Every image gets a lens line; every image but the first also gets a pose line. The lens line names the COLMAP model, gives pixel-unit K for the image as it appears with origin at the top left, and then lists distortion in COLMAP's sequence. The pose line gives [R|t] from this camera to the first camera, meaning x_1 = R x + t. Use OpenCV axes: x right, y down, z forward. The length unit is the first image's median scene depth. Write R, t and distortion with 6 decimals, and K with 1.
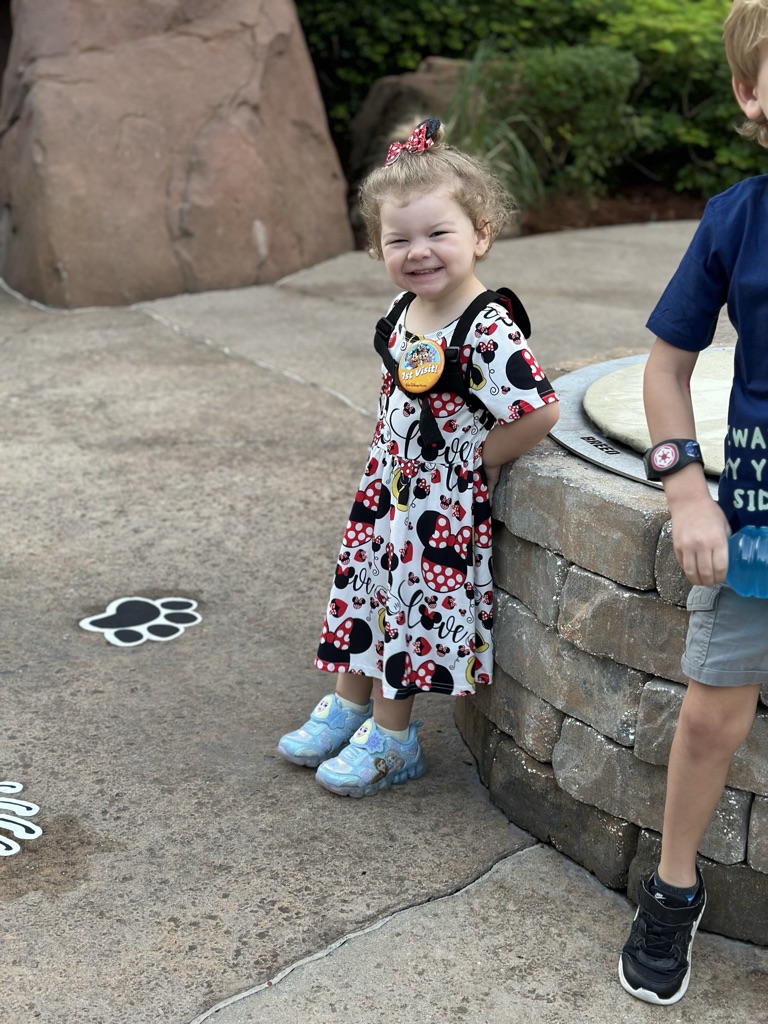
lens RADIAL K [[1434.0, 0, 378.6], [0, 1434.0, 513.3], [0, 0, 1]] dist [0.205893, -0.402504]
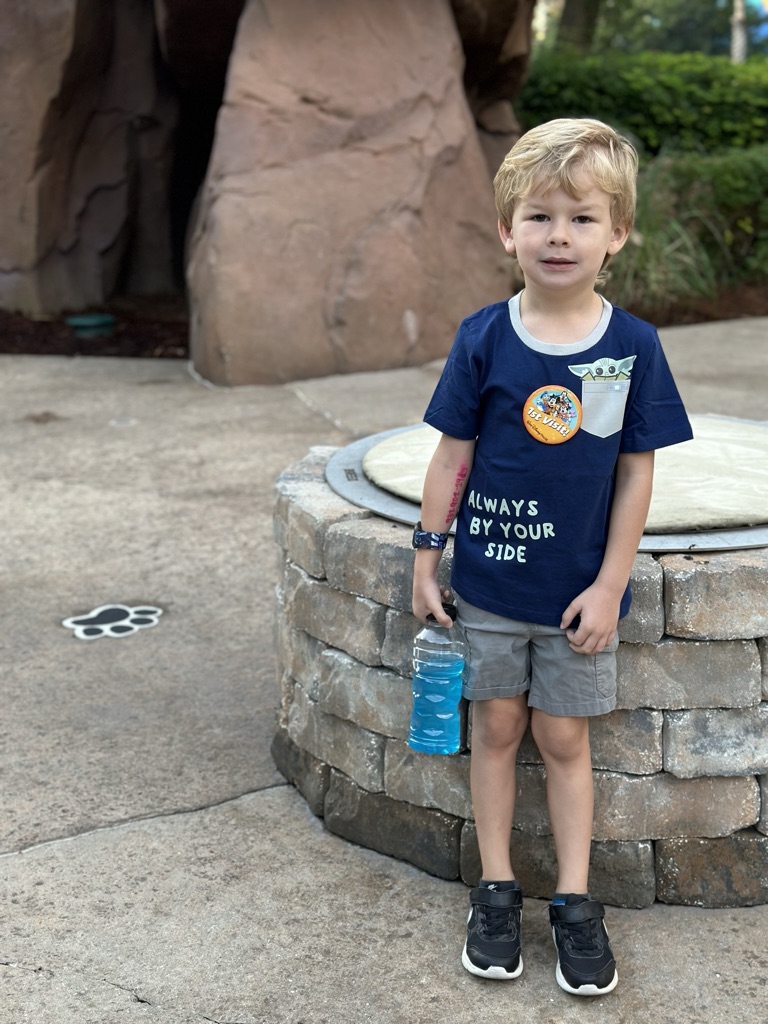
lens RADIAL K [[1434.0, 0, 378.6], [0, 1434.0, 513.3], [0, 0, 1]] dist [0.205893, -0.402504]
pose [[0.973565, 0.027962, -0.226691, 0.293757], [-0.042284, 0.997387, -0.058572, 0.038060], [0.224461, 0.066610, 0.972204, -0.145282]]
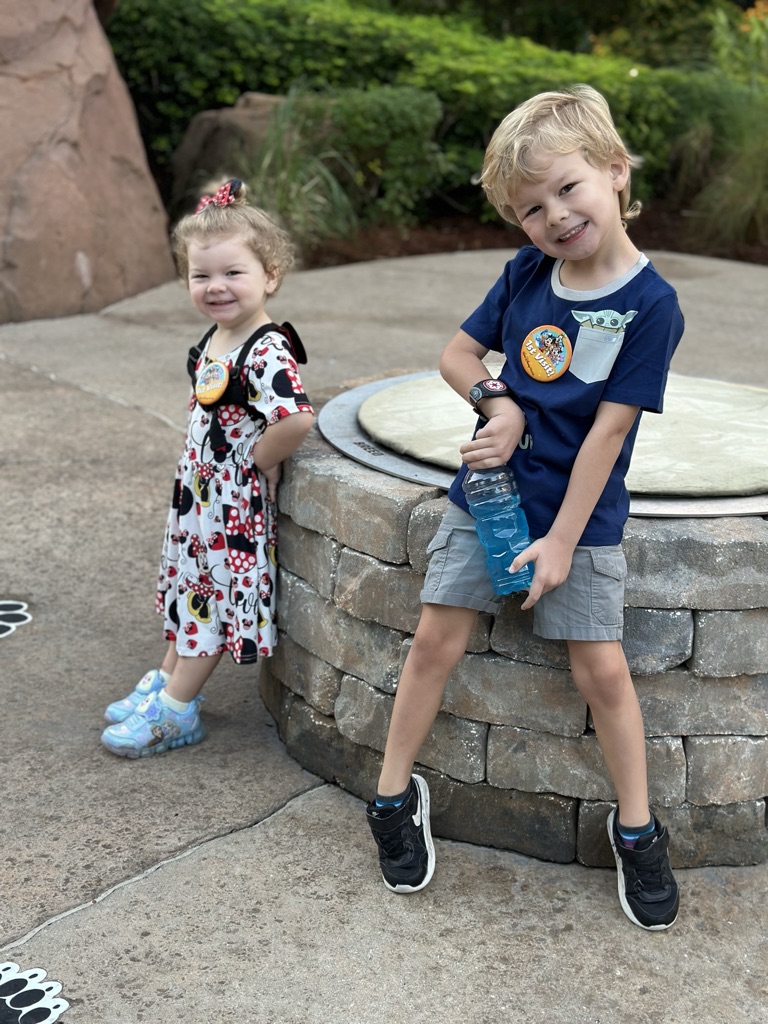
lens RADIAL K [[1434.0, 0, 378.6], [0, 1434.0, 513.3], [0, 0, 1]] dist [0.205893, -0.402504]
pose [[0.993521, -0.029398, 0.109778, 0.018544], [0.031246, 0.999397, -0.015150, 0.015661], [-0.109267, 0.018482, 0.993841, -0.116915]]
